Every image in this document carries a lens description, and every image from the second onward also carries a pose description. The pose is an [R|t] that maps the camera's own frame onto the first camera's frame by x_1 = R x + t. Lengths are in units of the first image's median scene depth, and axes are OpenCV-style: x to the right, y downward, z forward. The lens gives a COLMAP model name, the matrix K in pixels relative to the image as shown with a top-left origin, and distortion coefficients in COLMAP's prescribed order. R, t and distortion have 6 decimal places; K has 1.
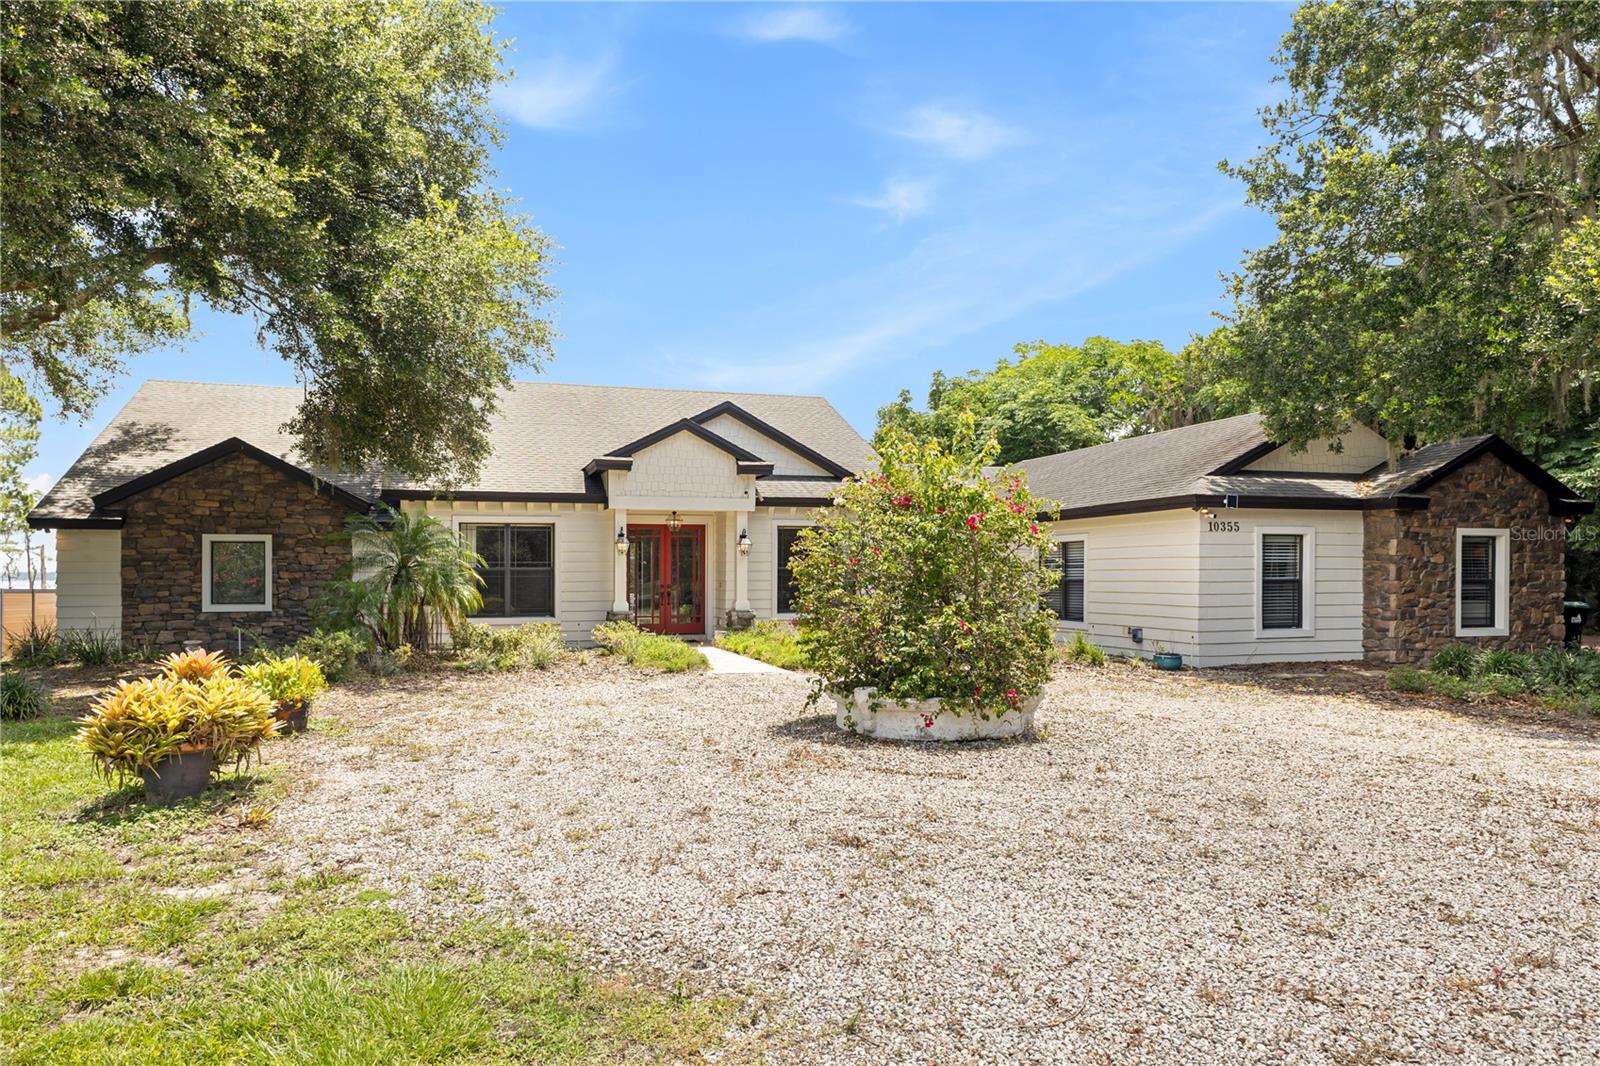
lens RADIAL K [[1044.9, 0, 787.8], [0, 1044.9, 534.6], [0, 0, 1]] dist [0.009688, 0.000440]
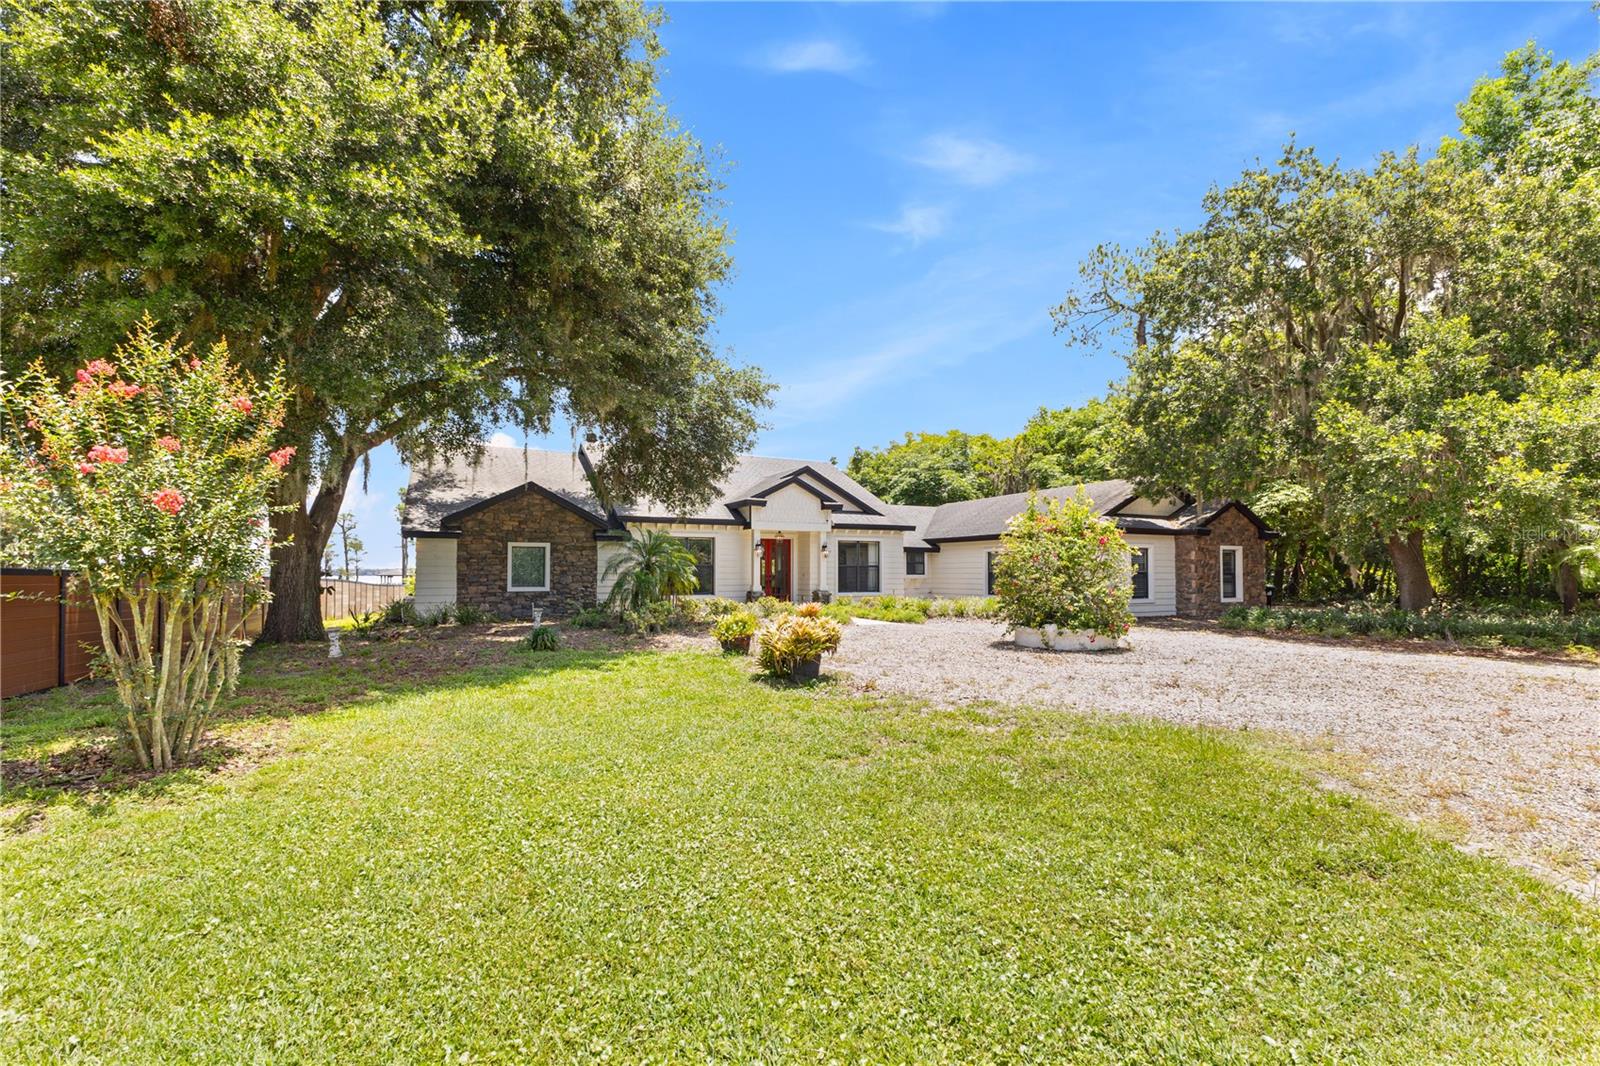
lens RADIAL K [[687.3, 0, 800.2], [0, 687.3, 527.4], [0, 0, 1]] dist [0.011531, -0.000564]
pose [[0.984552, 0.013606, 0.174562, -0.286289], [-0.008831, 0.999566, -0.028102, 0.002427], [-0.174869, 0.026126, 0.984245, -0.090464]]
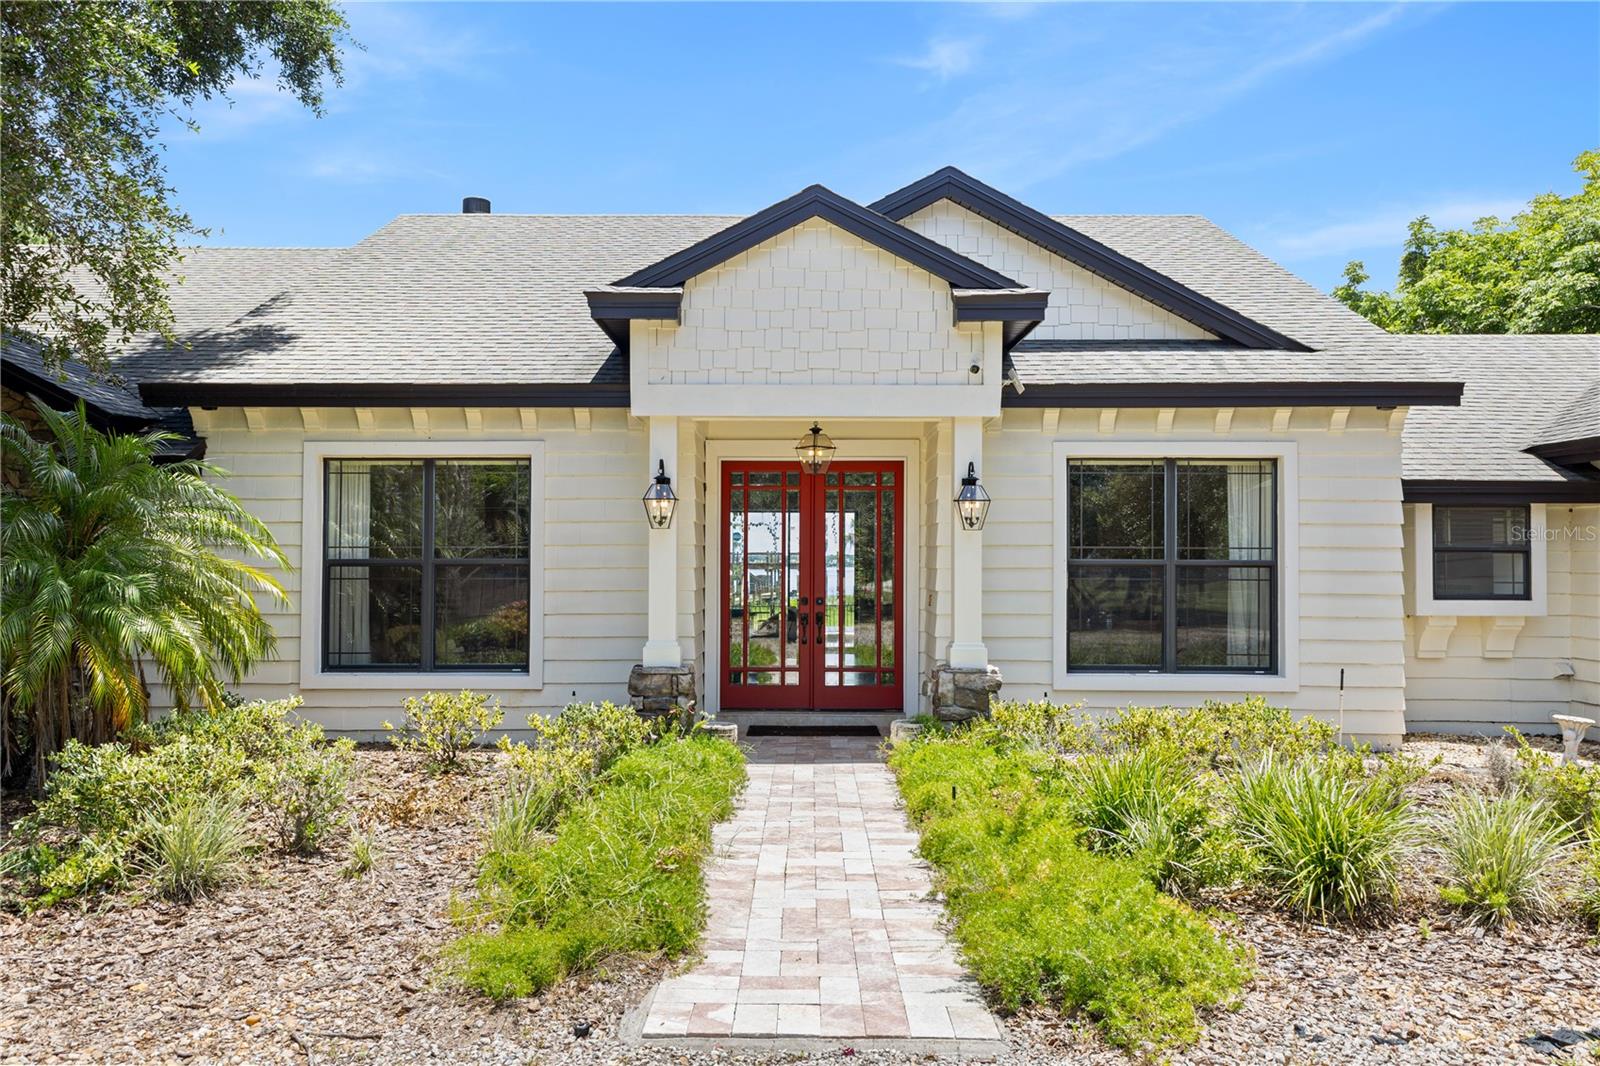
lens RADIAL K [[1186.0, 0, 800.0], [0, 1186.0, 533.0], [0, 0, 1]] dist [0.037940, -0.043330]
pose [[0.954191, -0.001414, -0.299196, 0.030860], [0.005396, 0.999908, 0.012482, 0.015590], [0.299150, -0.013525, 0.954110, 0.576290]]
